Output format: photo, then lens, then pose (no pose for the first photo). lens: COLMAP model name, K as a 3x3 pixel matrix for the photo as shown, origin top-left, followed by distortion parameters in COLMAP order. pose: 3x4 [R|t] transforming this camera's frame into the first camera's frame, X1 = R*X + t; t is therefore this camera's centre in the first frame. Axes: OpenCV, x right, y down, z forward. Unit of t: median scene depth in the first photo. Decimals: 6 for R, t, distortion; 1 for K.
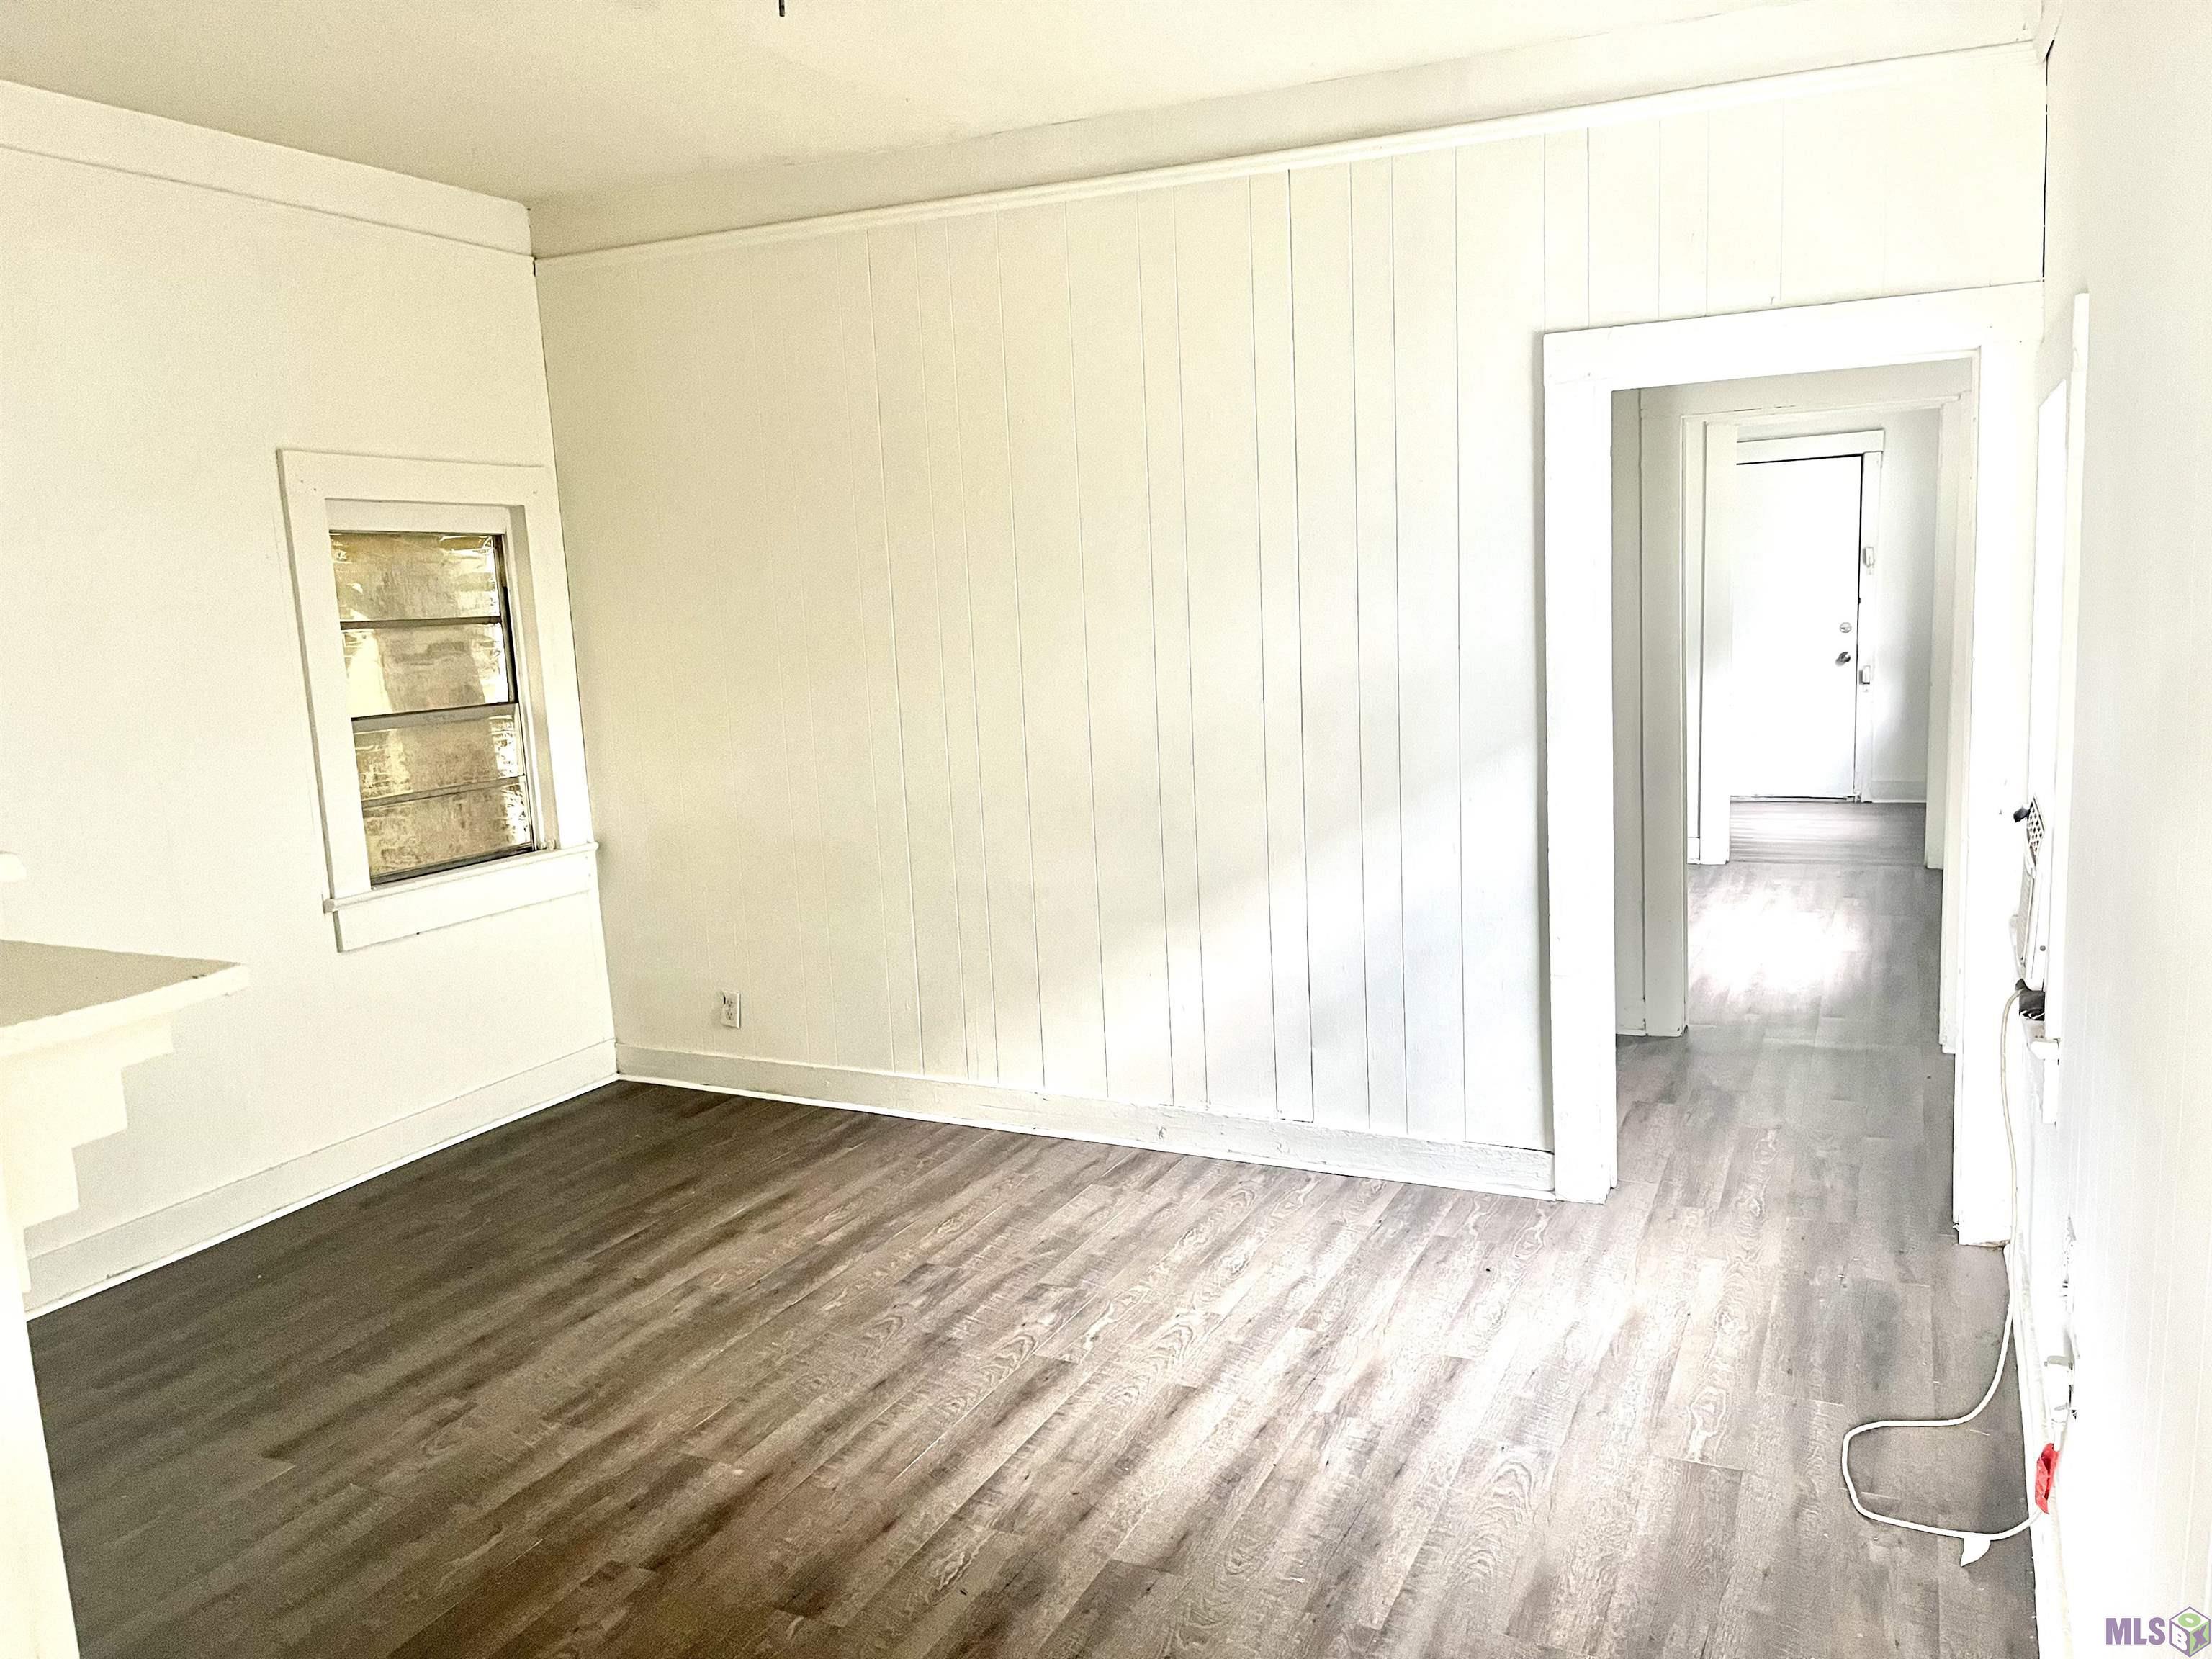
lens RADIAL K [[1653.4, 0, 1110.8], [0, 1653.4, 827.2], [0, 0, 1]] dist [0.037802, -0.001186]
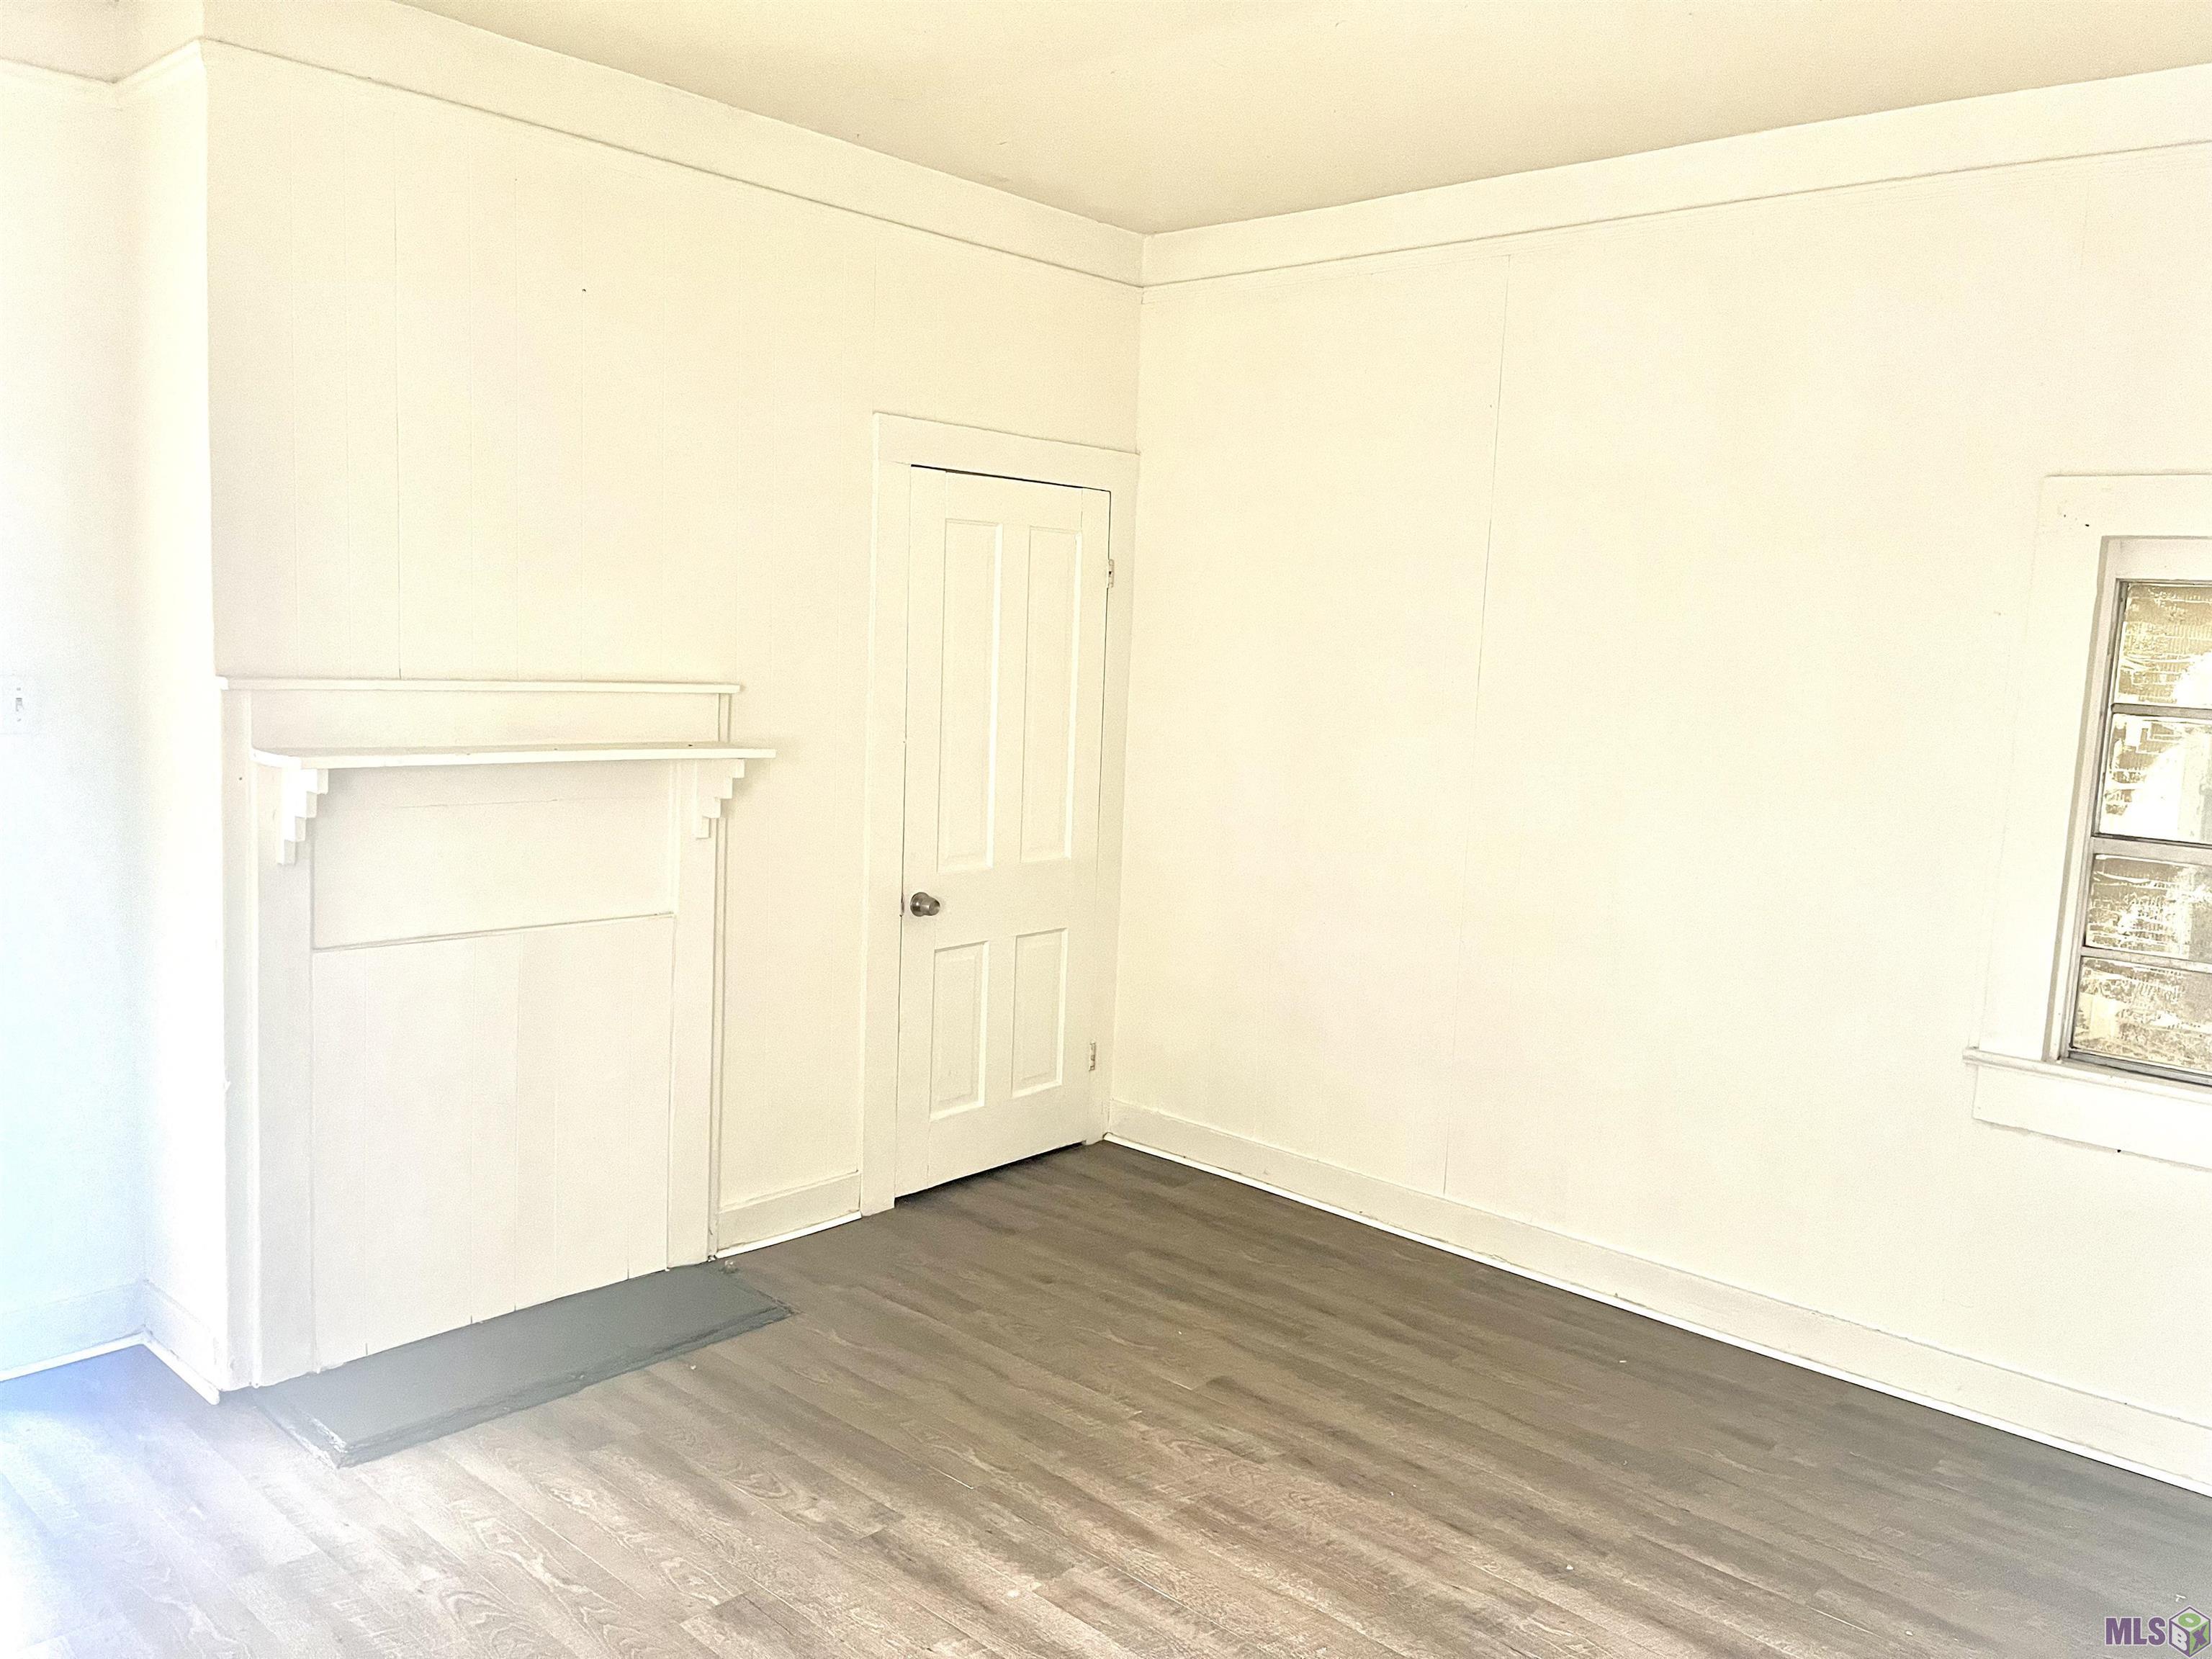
lens RADIAL K [[1653.4, 0, 1108.5], [0, 1653.4, 834.1], [0, 0, 1]] dist [0.037802, -0.001186]
pose [[-0.294410, 0.138206, -0.945633, 0.490200], [-0.172248, 0.965610, 0.194752, -0.176043], [0.940028, 0.220221, -0.260480, 1.025522]]
